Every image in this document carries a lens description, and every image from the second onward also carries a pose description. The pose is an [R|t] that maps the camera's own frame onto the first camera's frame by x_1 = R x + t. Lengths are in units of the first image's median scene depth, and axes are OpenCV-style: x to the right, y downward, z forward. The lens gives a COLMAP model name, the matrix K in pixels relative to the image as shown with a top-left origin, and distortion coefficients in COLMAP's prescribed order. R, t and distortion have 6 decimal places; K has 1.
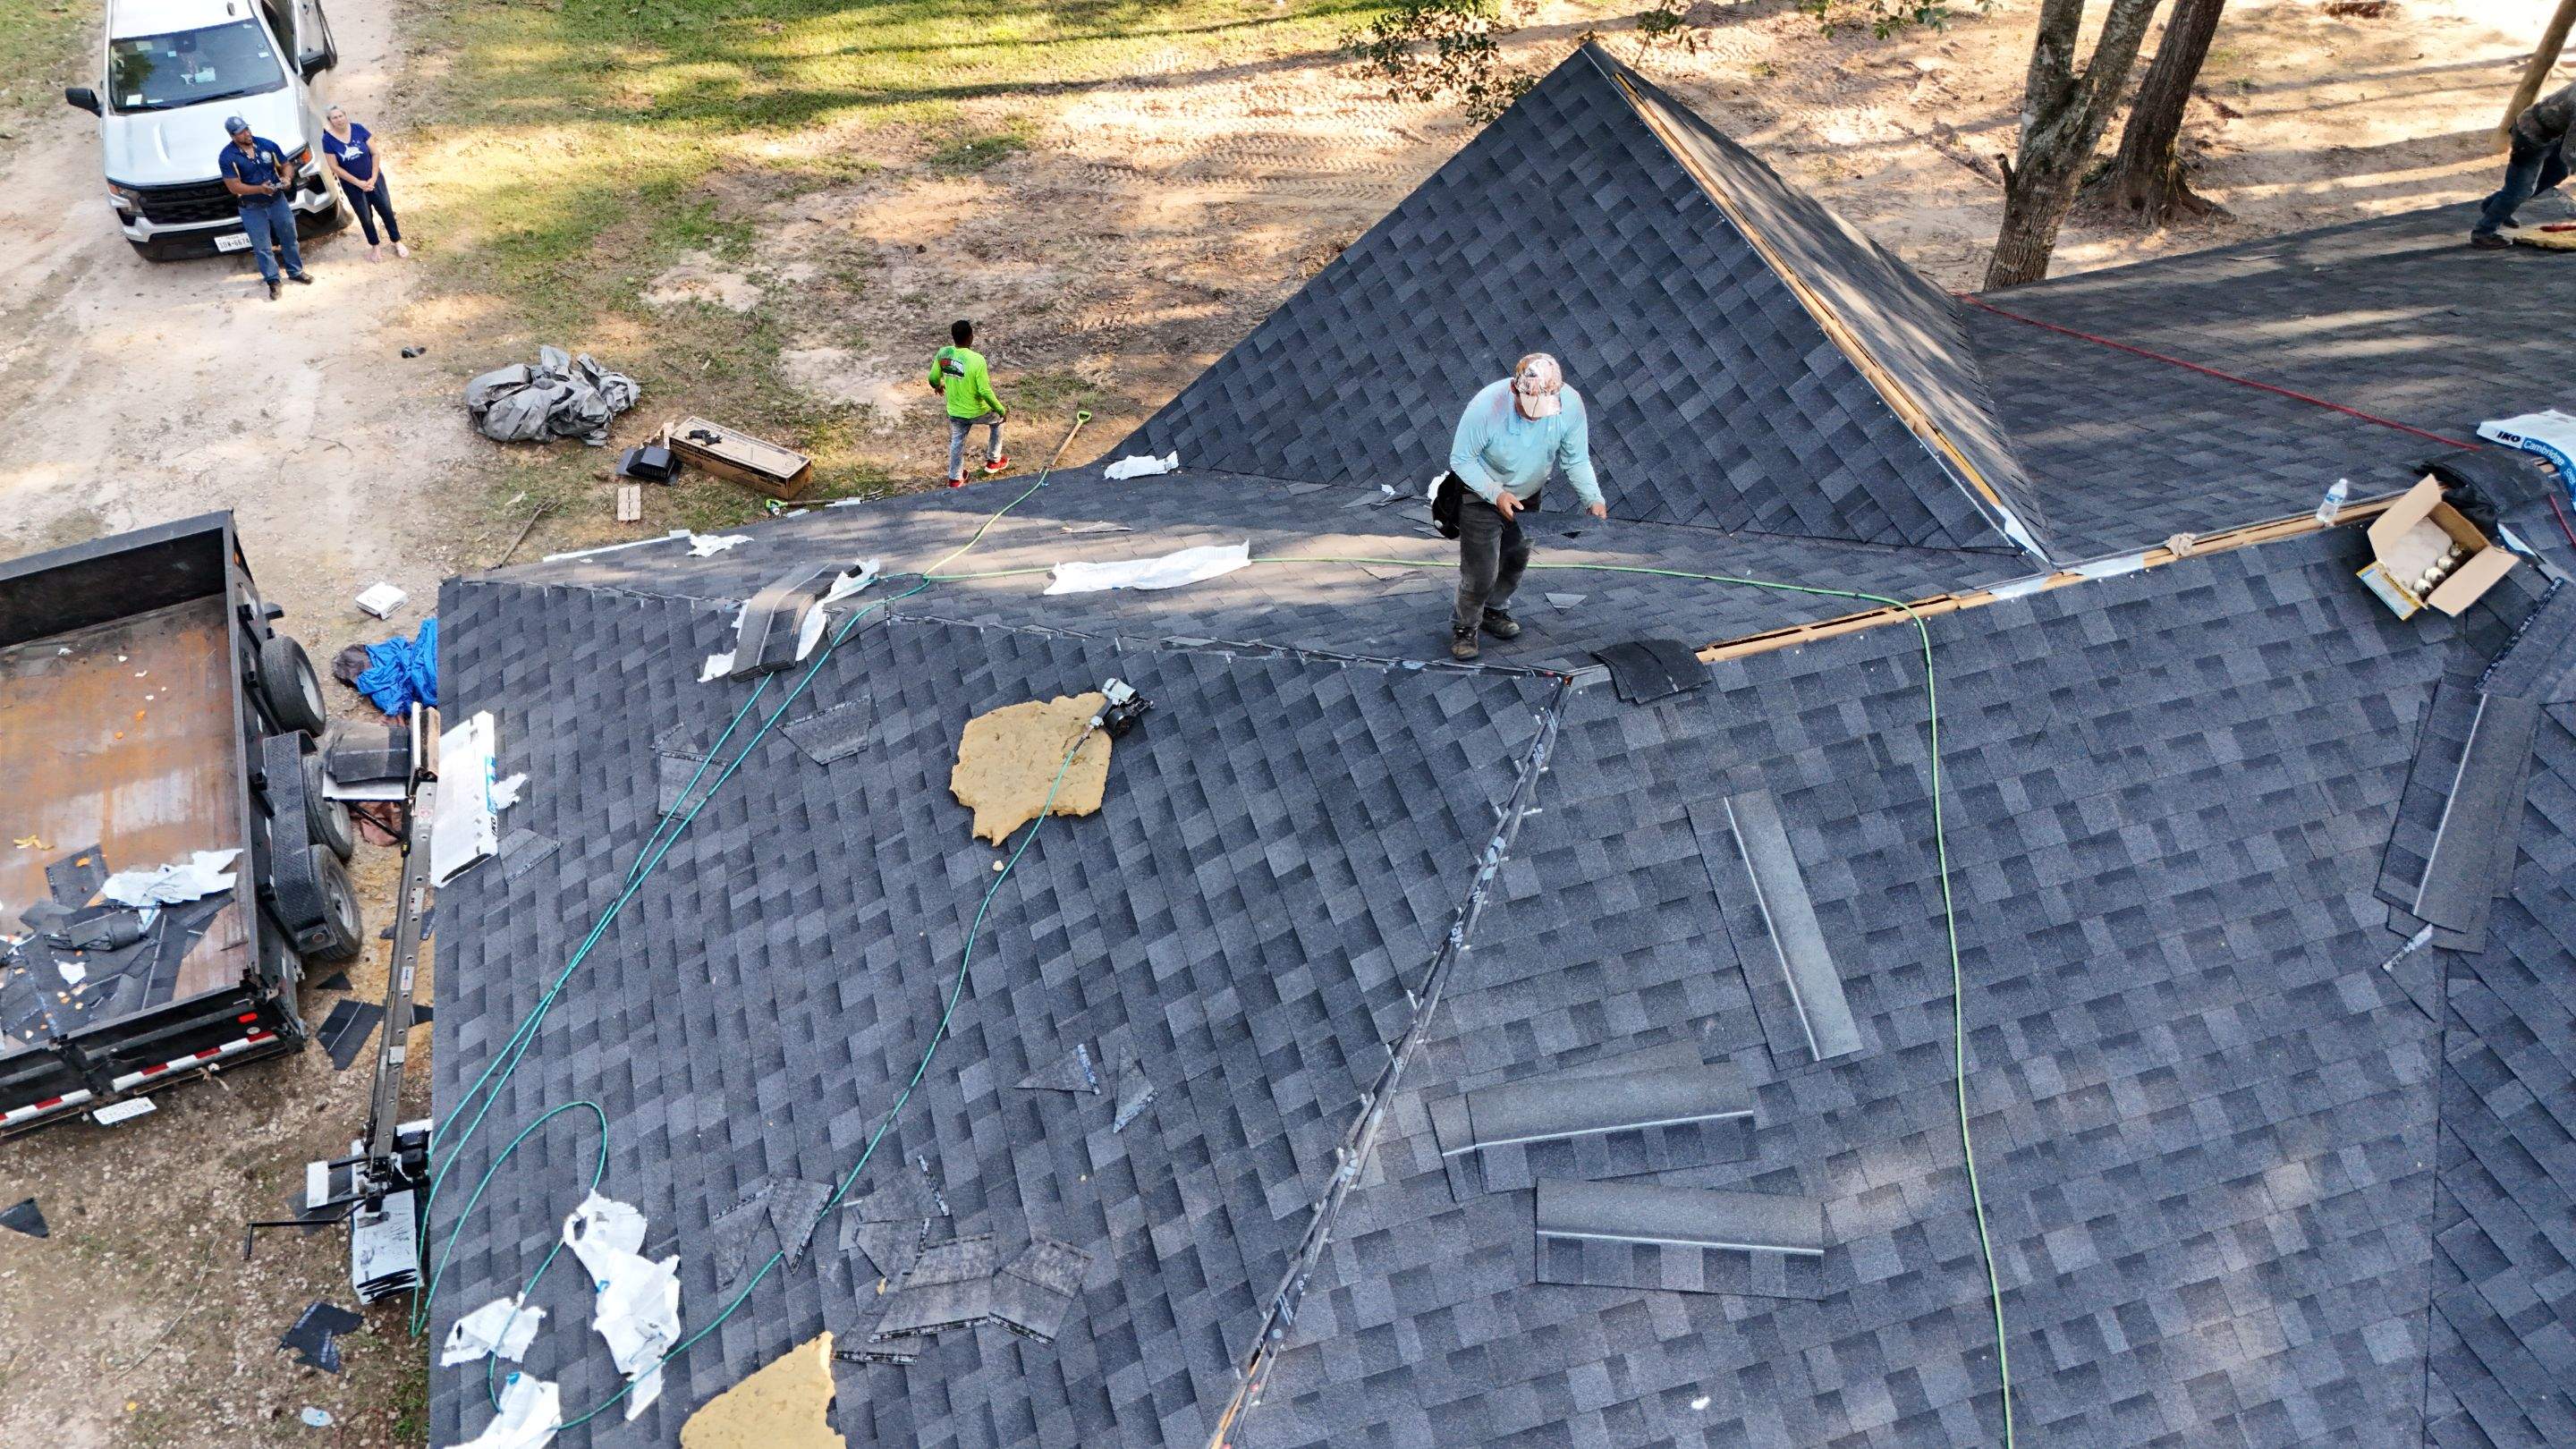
lens RADIAL K [[1903.2, 0, 1288.0], [0, 1903.2, 724.5], [0, 0, 1]] dist [0.096426, -0.101917]
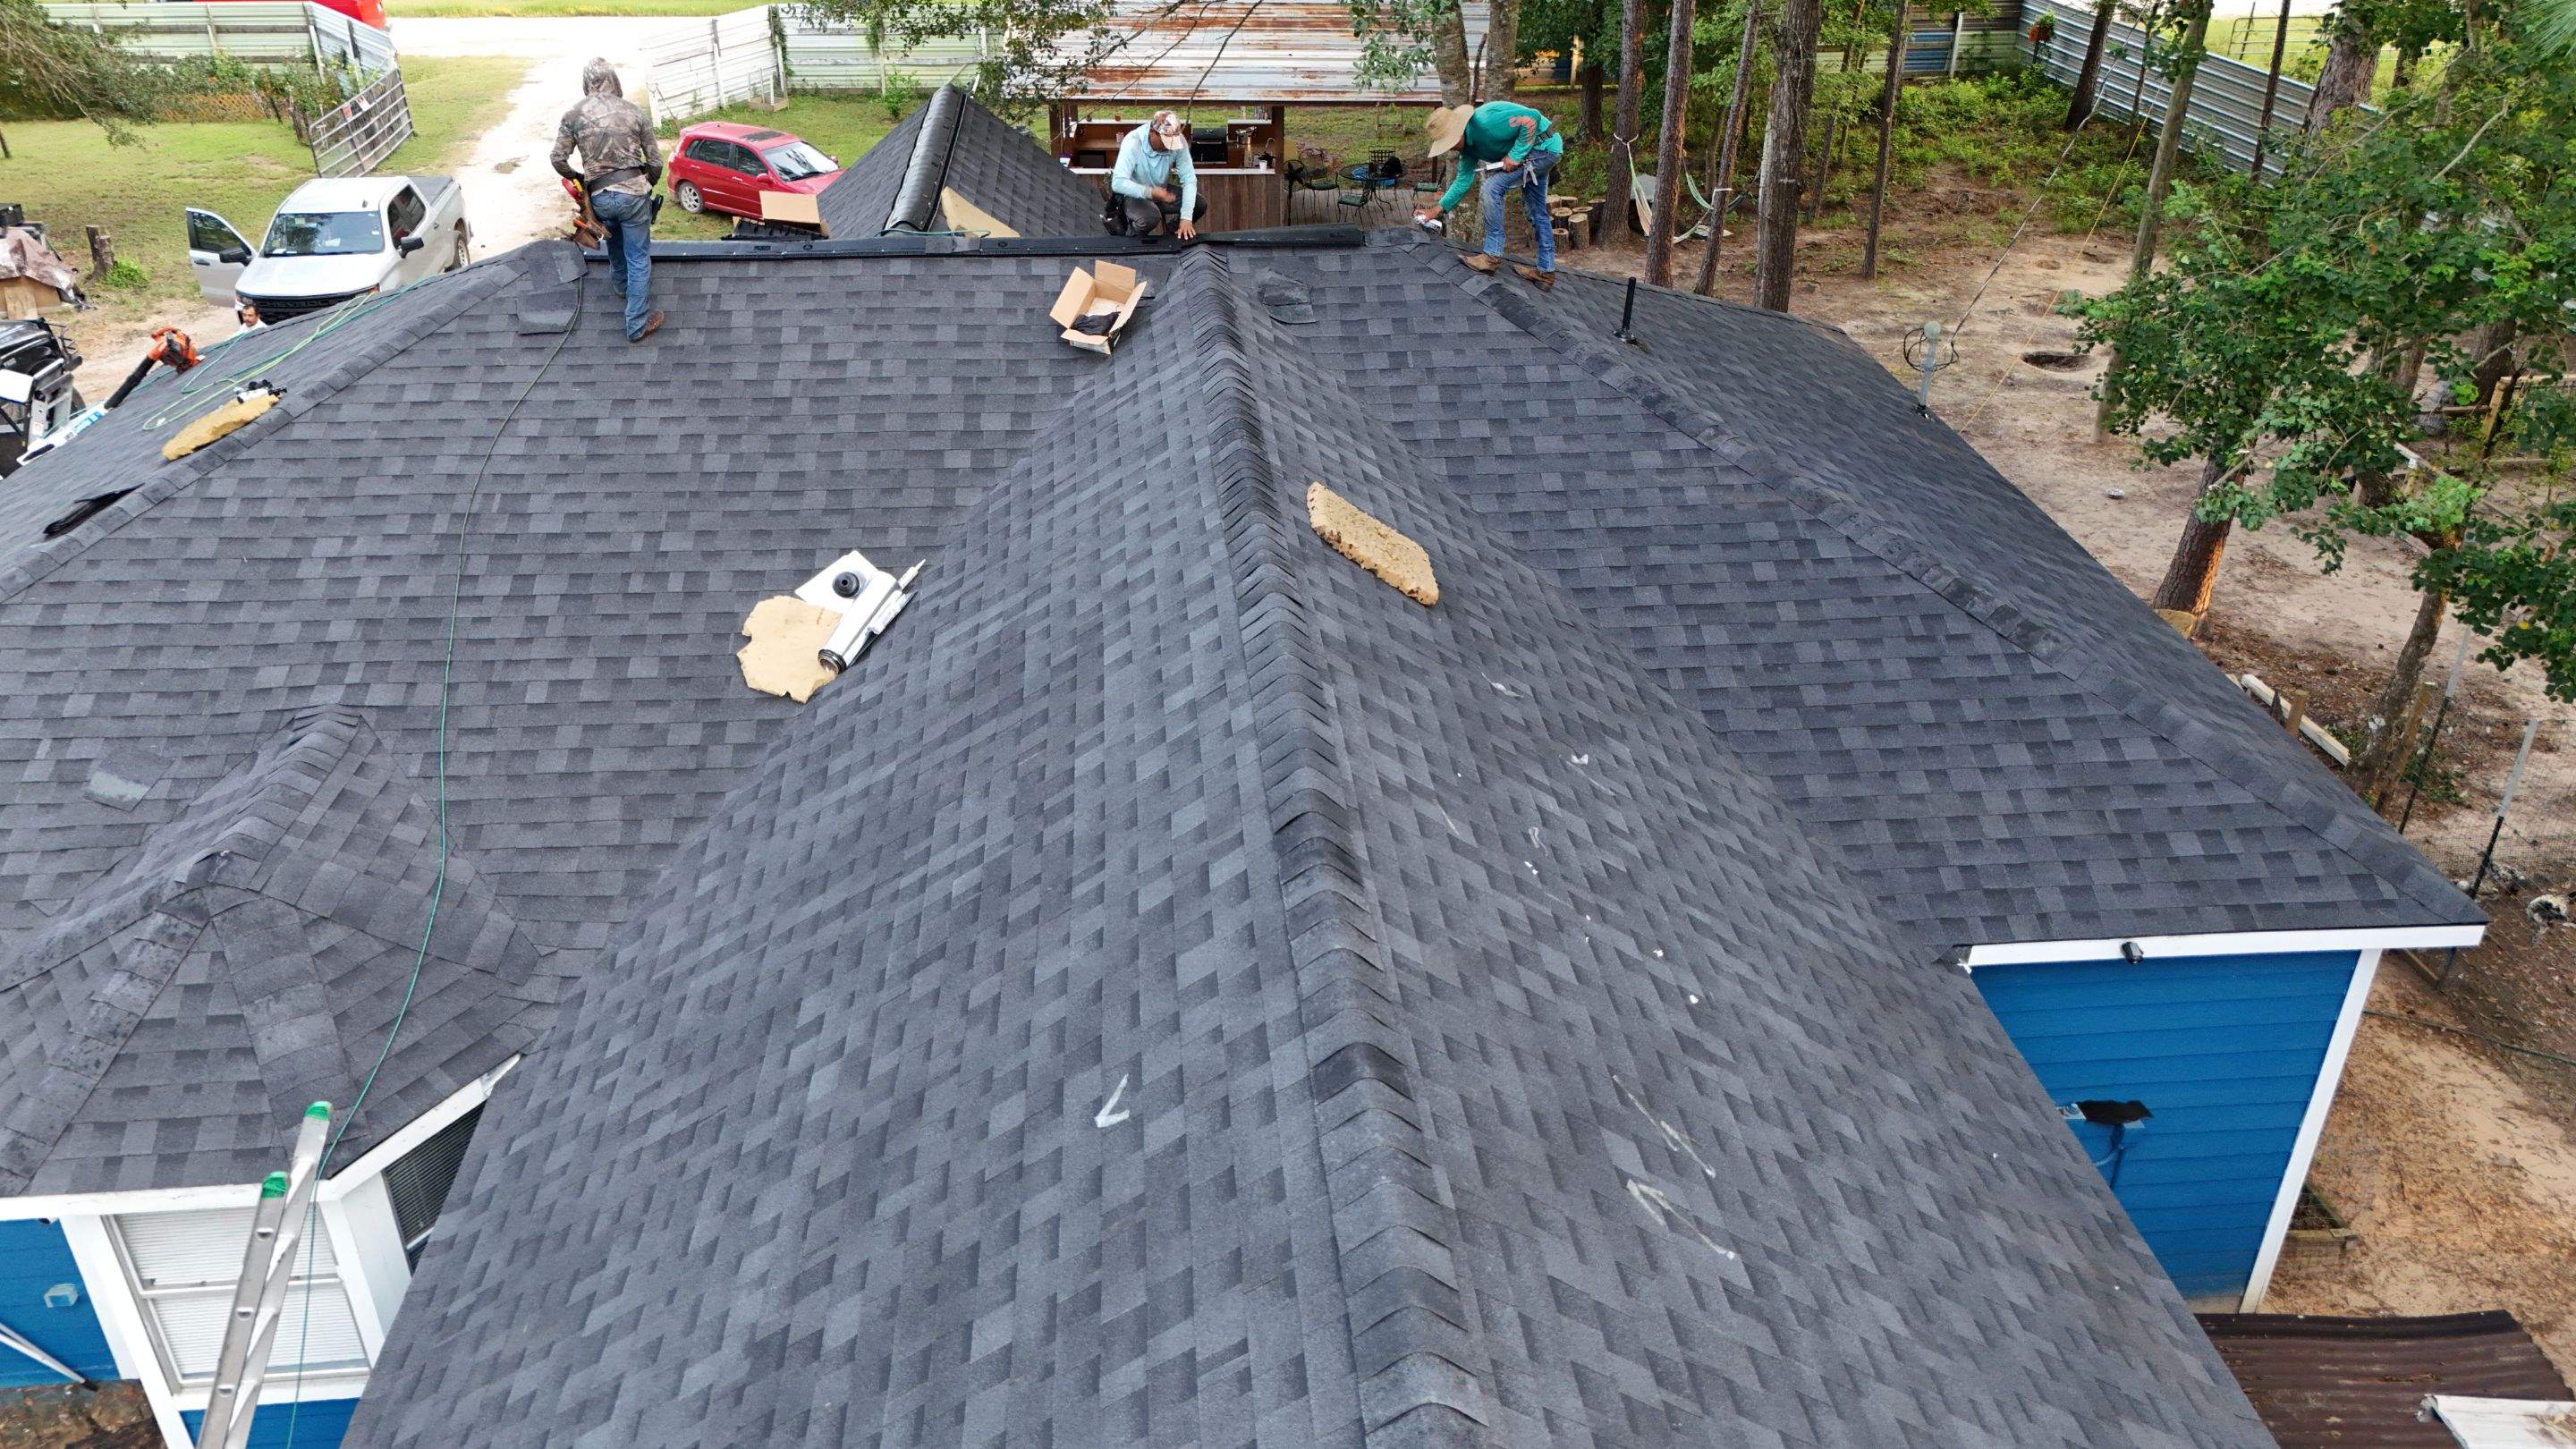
lens RADIAL K [[1903.2, 0, 1288.0], [0, 1903.2, 724.5], [0, 0, 1]] dist [0.096426, -0.101917]
pose [[0.976316, 0.102829, -0.190350, 1.099132], [-0.151439, 0.953157, -0.261836, 0.683438], [0.154509, 0.284462, 0.946155, -0.318580]]
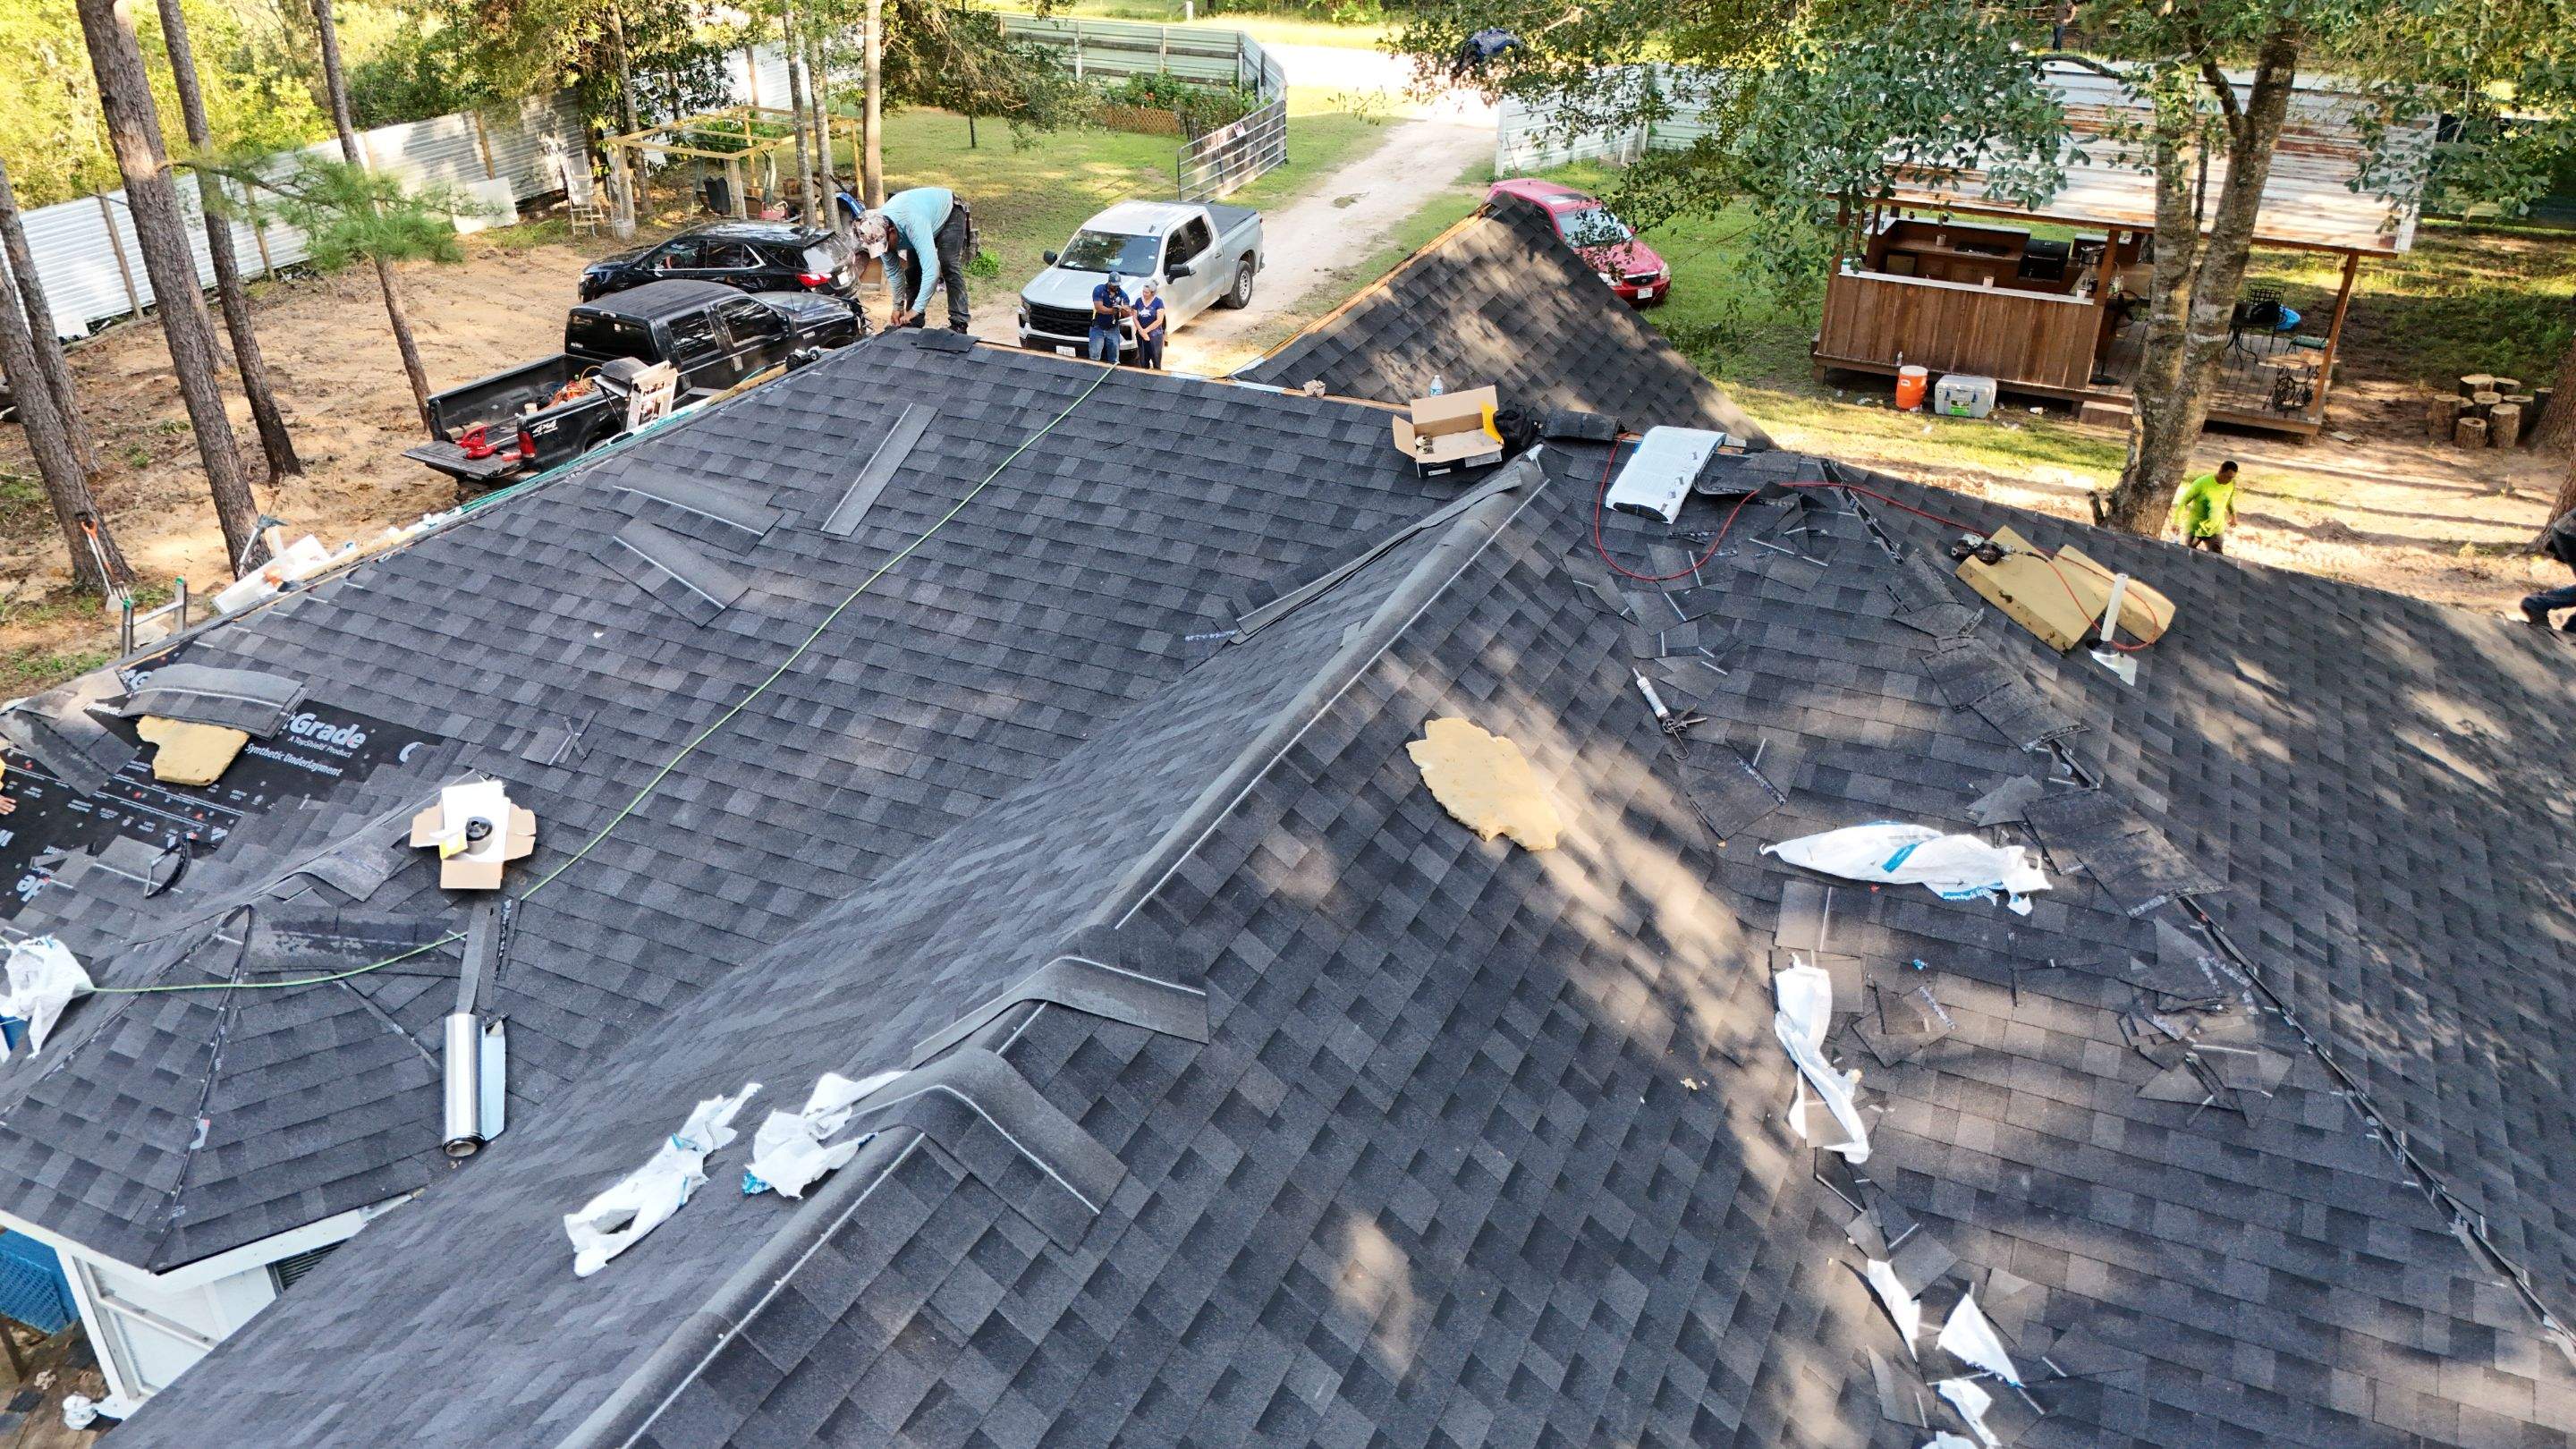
lens RADIAL K [[1903.2, 0, 1288.0], [0, 1903.2, 724.5], [0, 0, 1]] dist [0.096426, -0.101917]
pose [[0.747846, 0.311014, -0.586512, 1.380284], [-0.470350, 0.871705, -0.137486, 0.319036], [0.468505, 0.378684, 0.798186, 0.028898]]
